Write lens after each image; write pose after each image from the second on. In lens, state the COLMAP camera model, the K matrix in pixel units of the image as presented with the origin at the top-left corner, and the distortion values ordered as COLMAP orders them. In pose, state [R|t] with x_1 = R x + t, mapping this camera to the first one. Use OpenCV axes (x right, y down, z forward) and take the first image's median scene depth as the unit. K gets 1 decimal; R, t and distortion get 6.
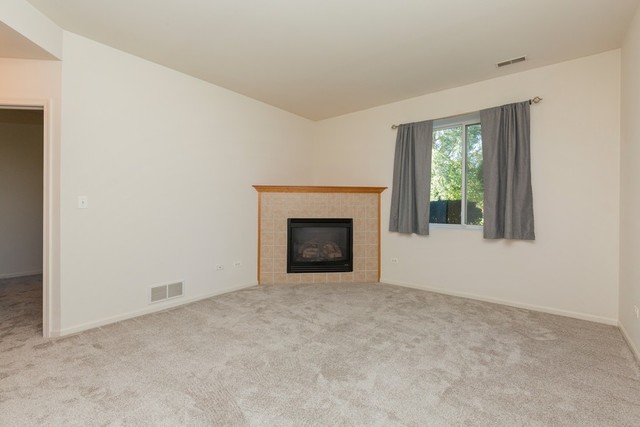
lens RADIAL K [[291.3, 0, 320.7], [0, 291.3, 210.8], [0, 0, 1]] dist [0.001773, -0.000497]
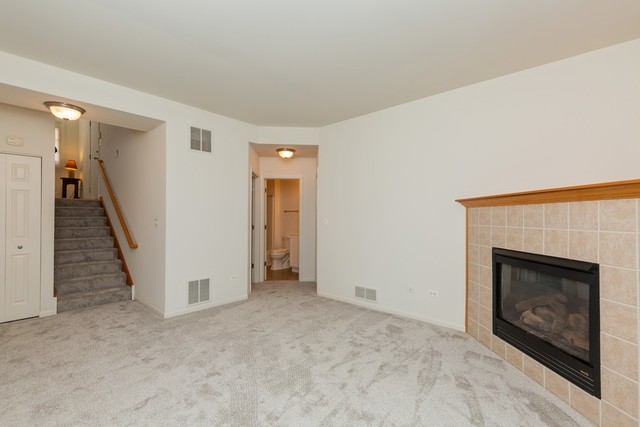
lens RADIAL K [[291.3, 0, 321.0], [0, 291.3, 214.6], [0, 0, 1]] dist [0.001773, -0.000497]
pose [[-0.065117, -0.012985, -0.997793, 0.552191], [-0.020228, 0.999727, -0.011690, -0.030551], [0.997673, 0.019422, -0.065362, 0.670691]]
